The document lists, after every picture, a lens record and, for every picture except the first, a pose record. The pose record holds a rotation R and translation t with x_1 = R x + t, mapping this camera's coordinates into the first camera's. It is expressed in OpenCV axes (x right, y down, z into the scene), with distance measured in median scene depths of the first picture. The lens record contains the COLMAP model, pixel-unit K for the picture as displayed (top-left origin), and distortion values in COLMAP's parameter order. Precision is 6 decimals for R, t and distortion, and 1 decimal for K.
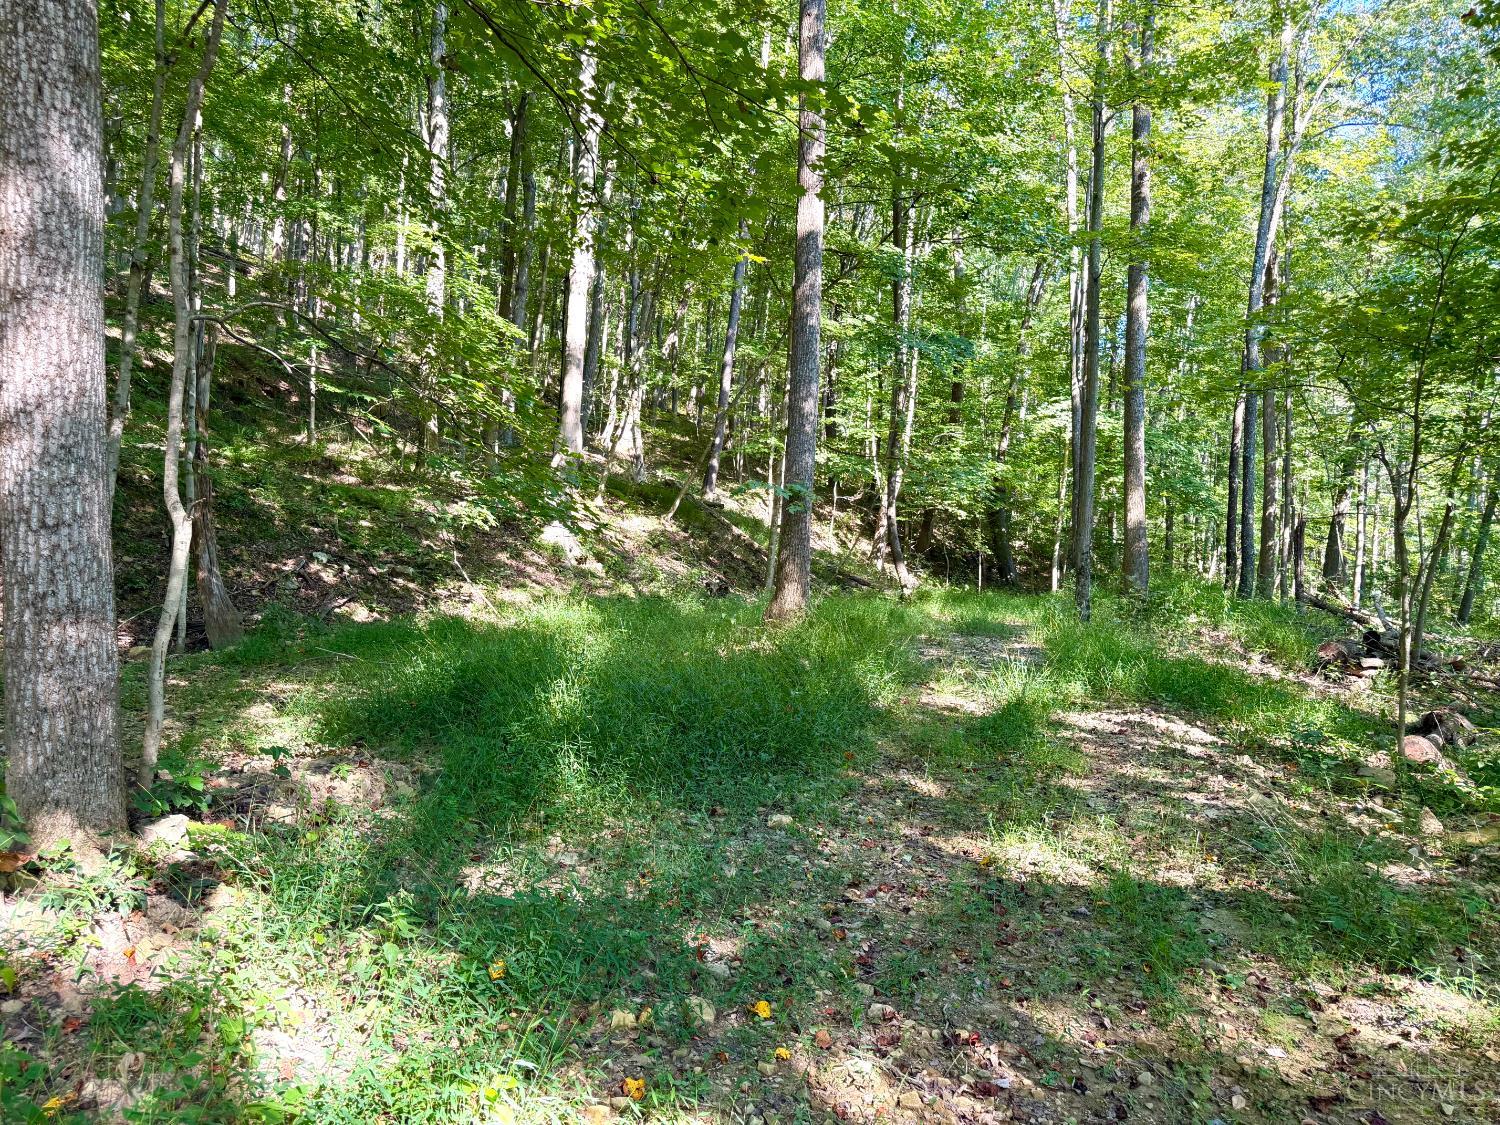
lens RADIAL K [[1013.4, 0, 750.0], [0, 1013.4, 562.5], [0, 0, 1]] dist [0.001380, -0.035400]
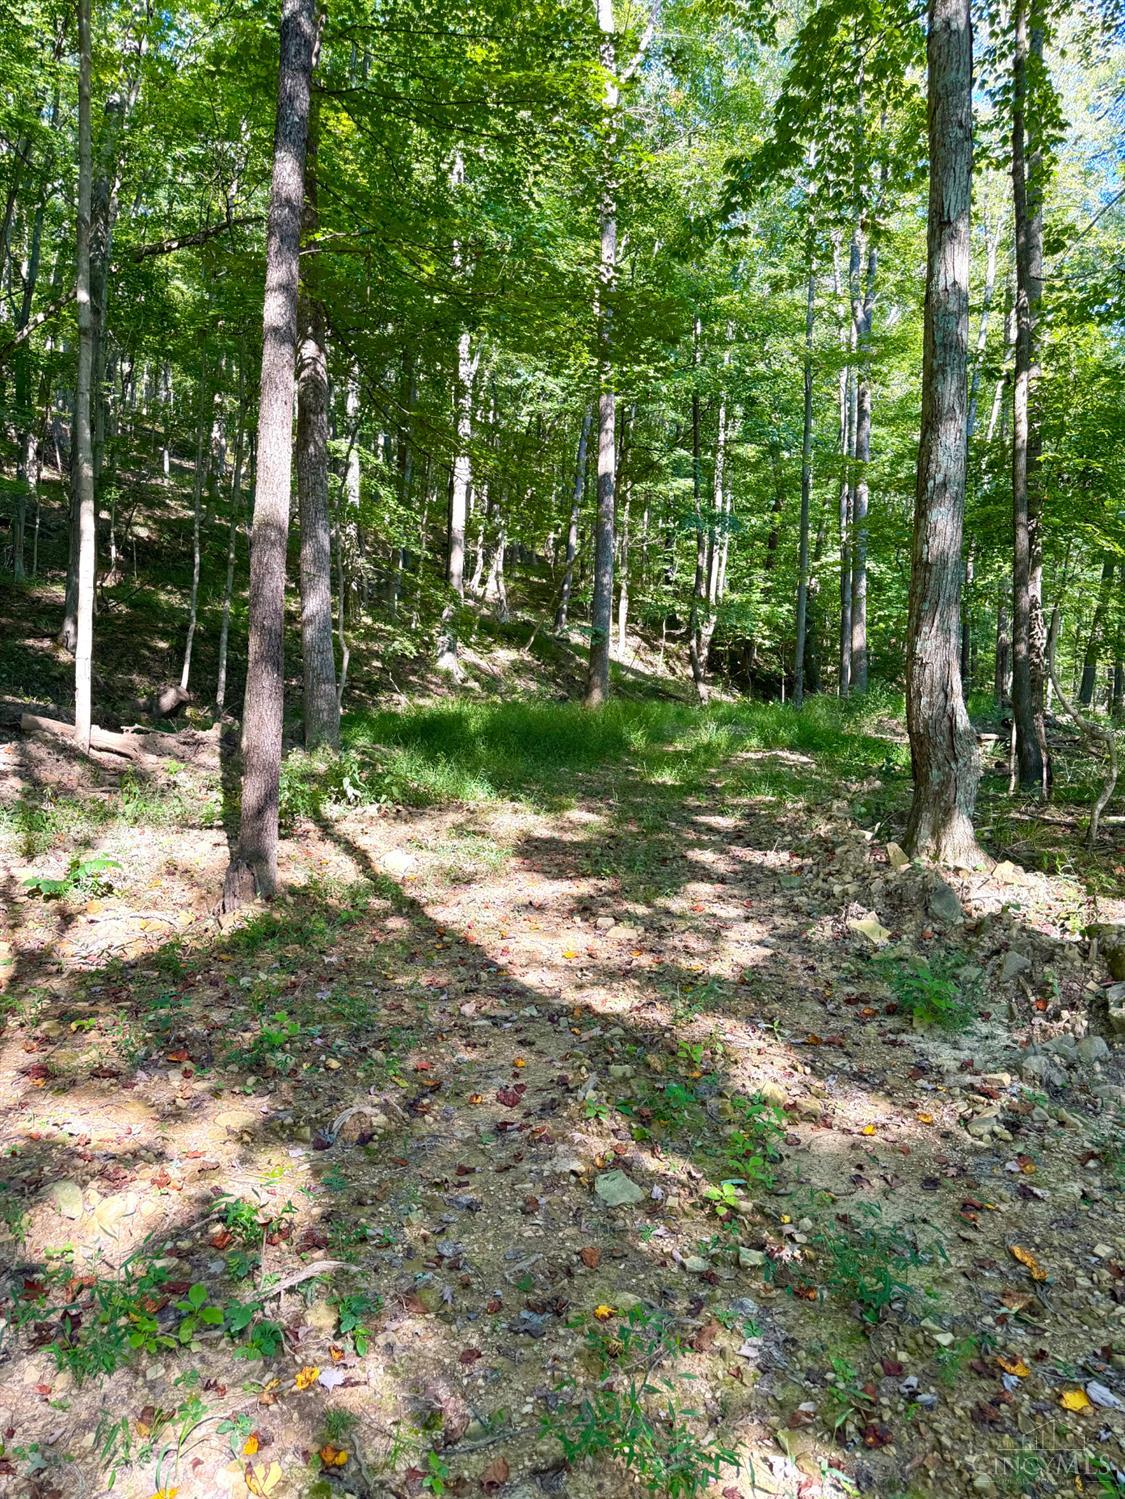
lens RADIAL K [[1012.7, 0, 562.5], [0, 1012.7, 749.5], [0, 0, 1]] dist [0.001380, -0.035400]
pose [[0.998637, -0.009782, -0.051271, 0.032100], [0.012541, 0.998475, 0.053772, 0.013844], [0.050666, -0.054341, 0.997236, -0.303760]]
